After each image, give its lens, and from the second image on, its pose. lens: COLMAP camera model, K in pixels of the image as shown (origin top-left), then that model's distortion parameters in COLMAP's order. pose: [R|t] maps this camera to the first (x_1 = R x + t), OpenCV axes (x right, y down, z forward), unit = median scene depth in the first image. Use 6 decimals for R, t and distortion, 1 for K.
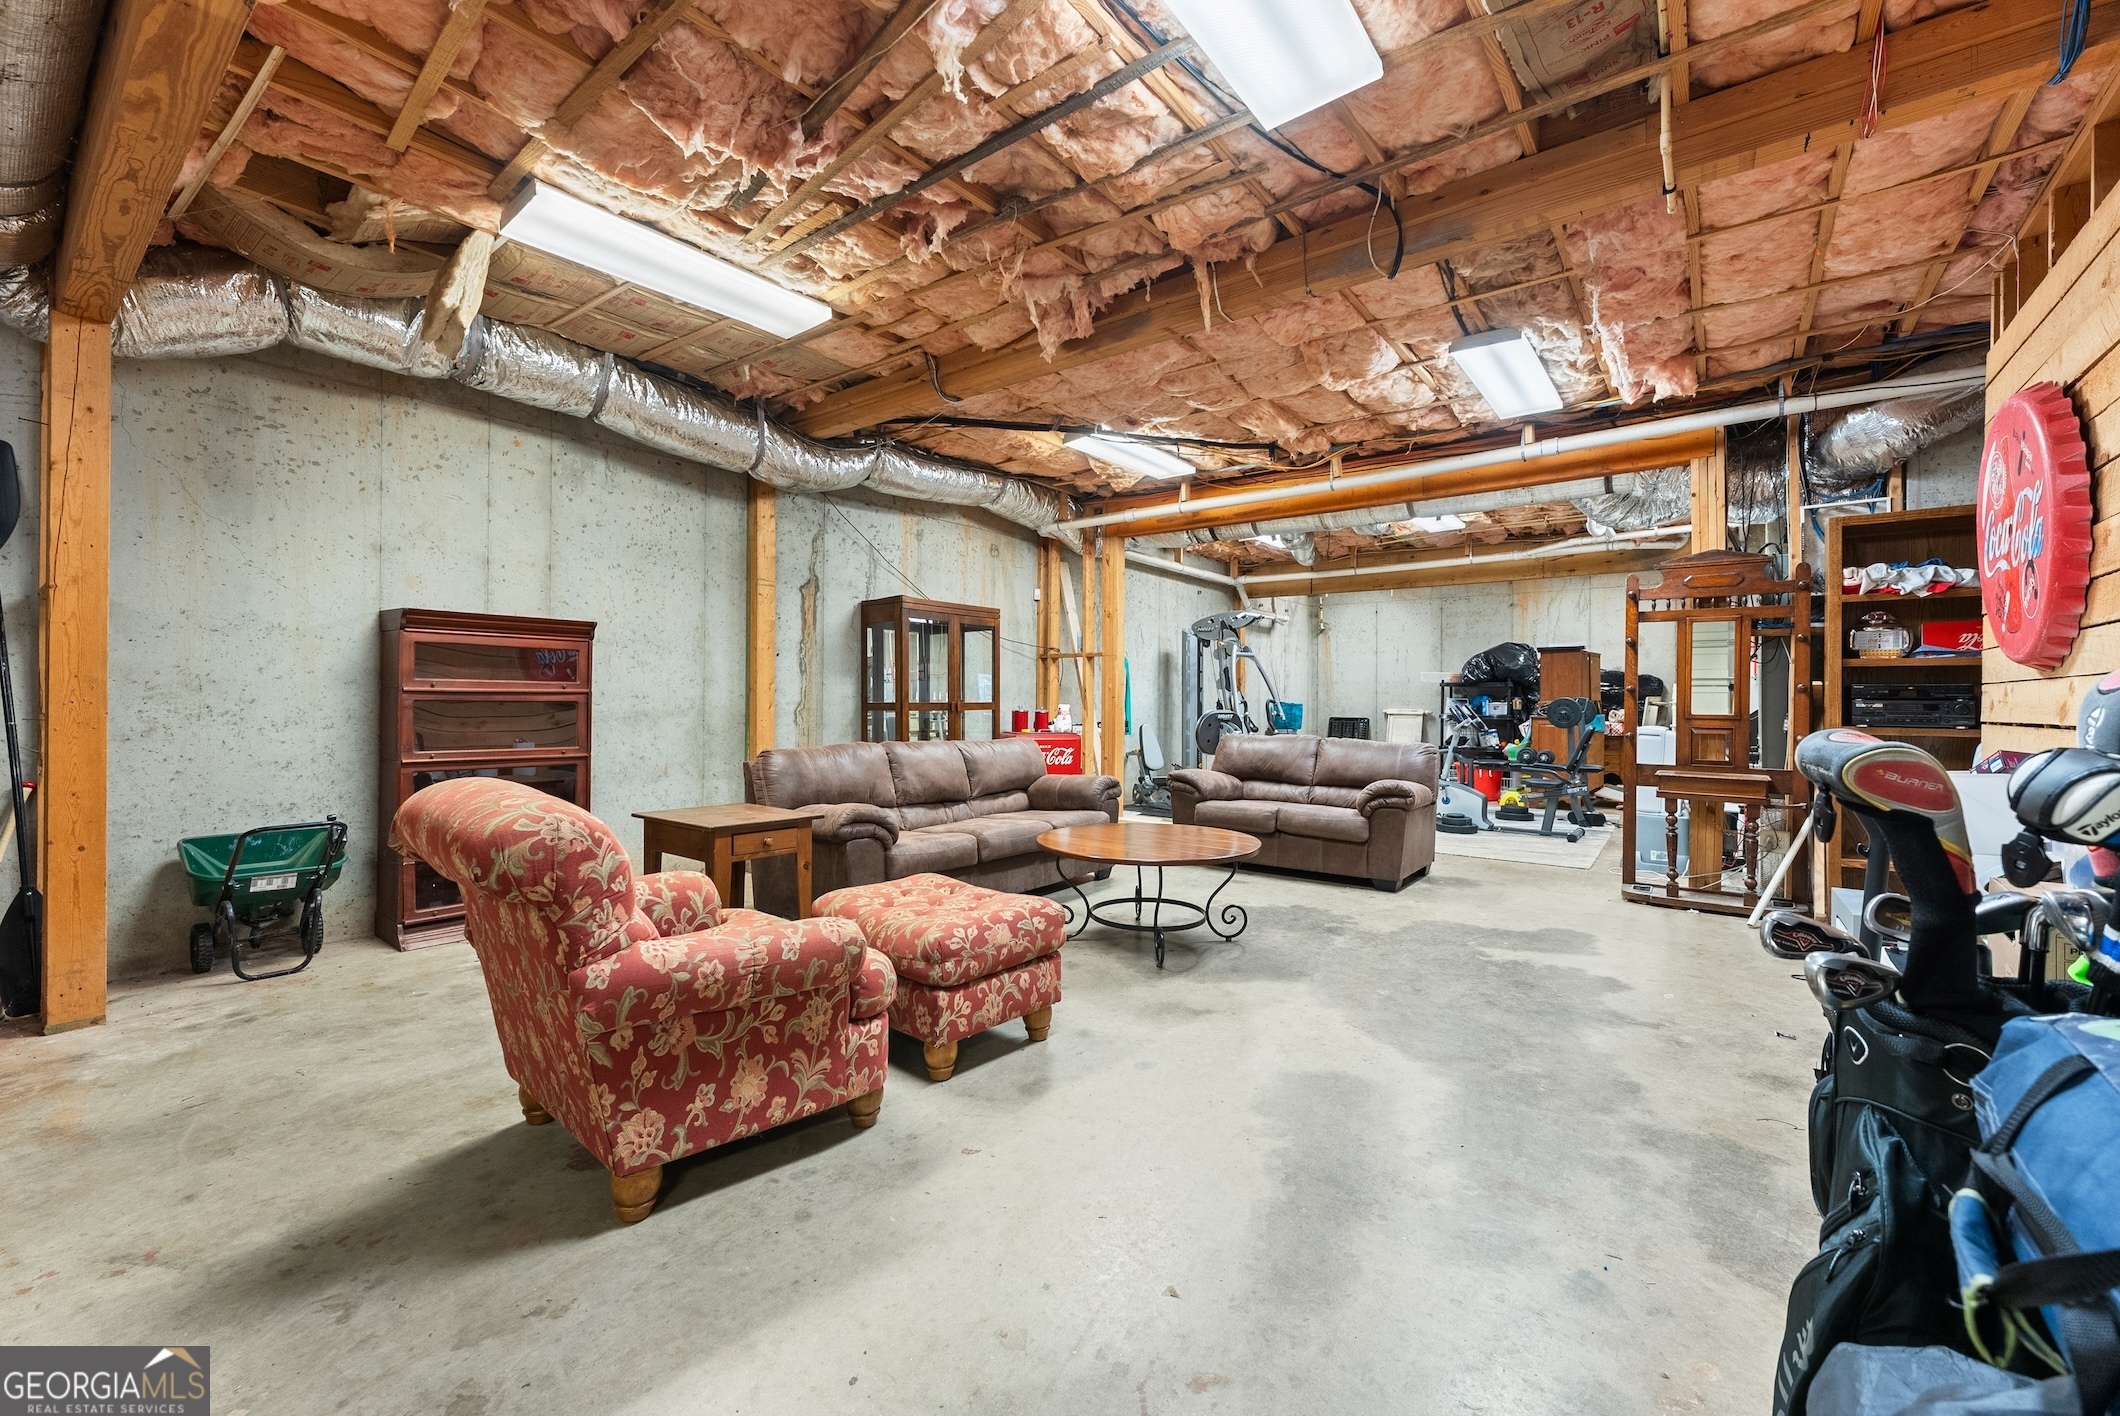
lens RADIAL K [[834.5, 0, 1043.1], [0, 834.5, 693.7], [0, 0, 1]] dist [-0.003934, 0.000141]
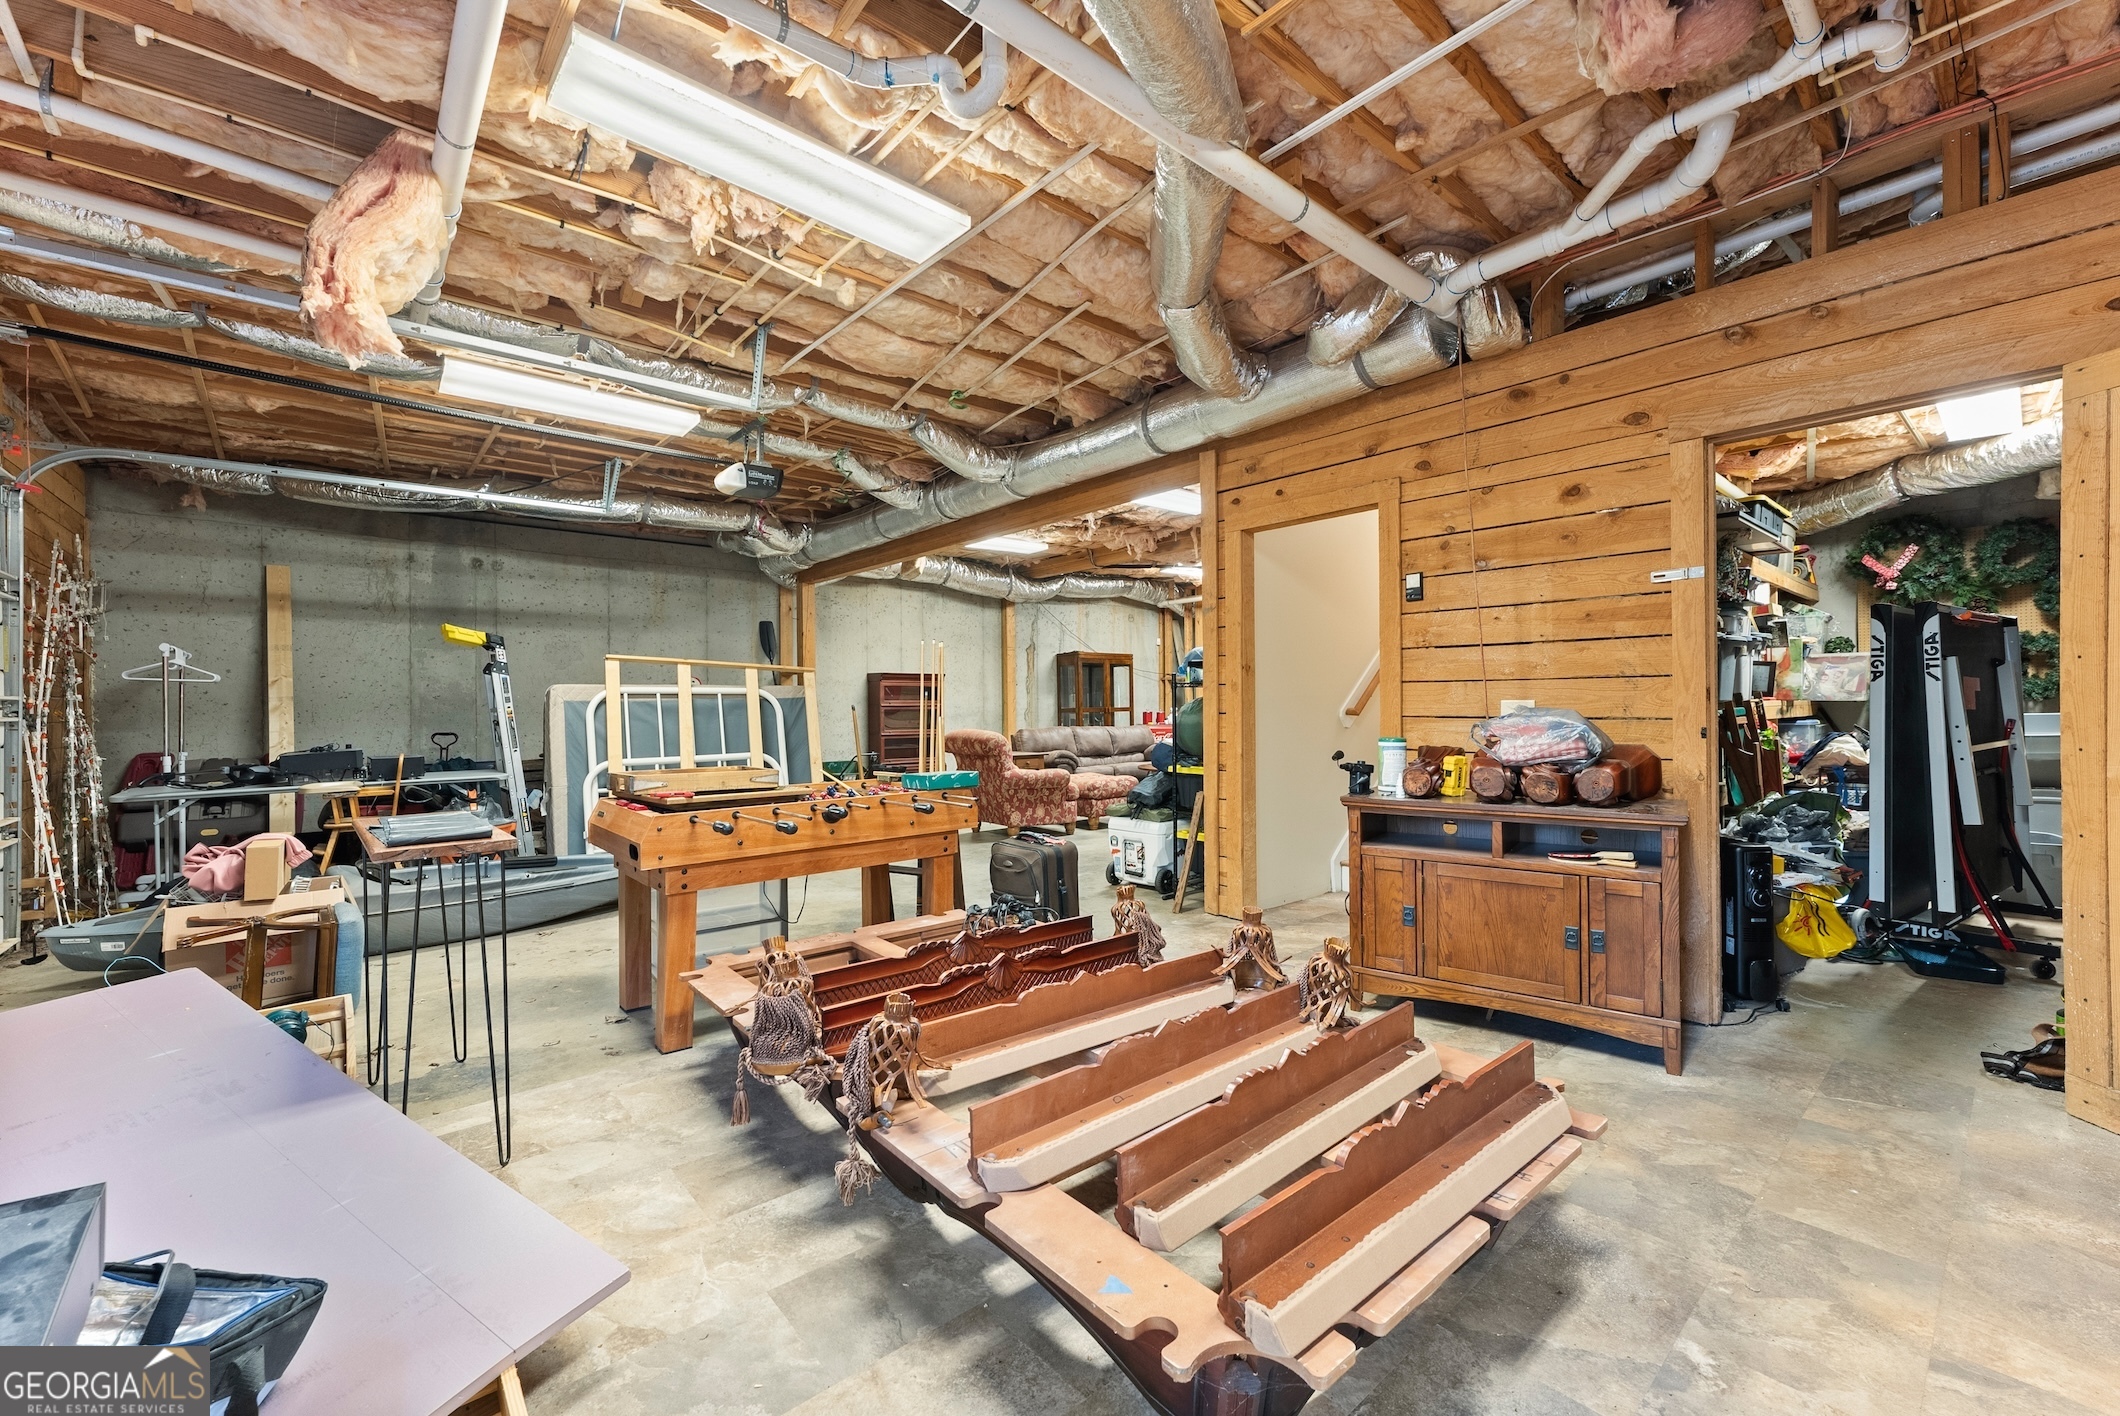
lens RADIAL K [[834.5, 0, 1063.8], [0, 834.5, 707.3], [0, 0, 1]] dist [-0.003934, 0.000141]
pose [[0.982617, -0.015742, -0.184976, 0.157860], [0.017464, 0.999818, 0.007688, -0.005700], [0.184821, -0.010784, 0.982713, -0.934240]]
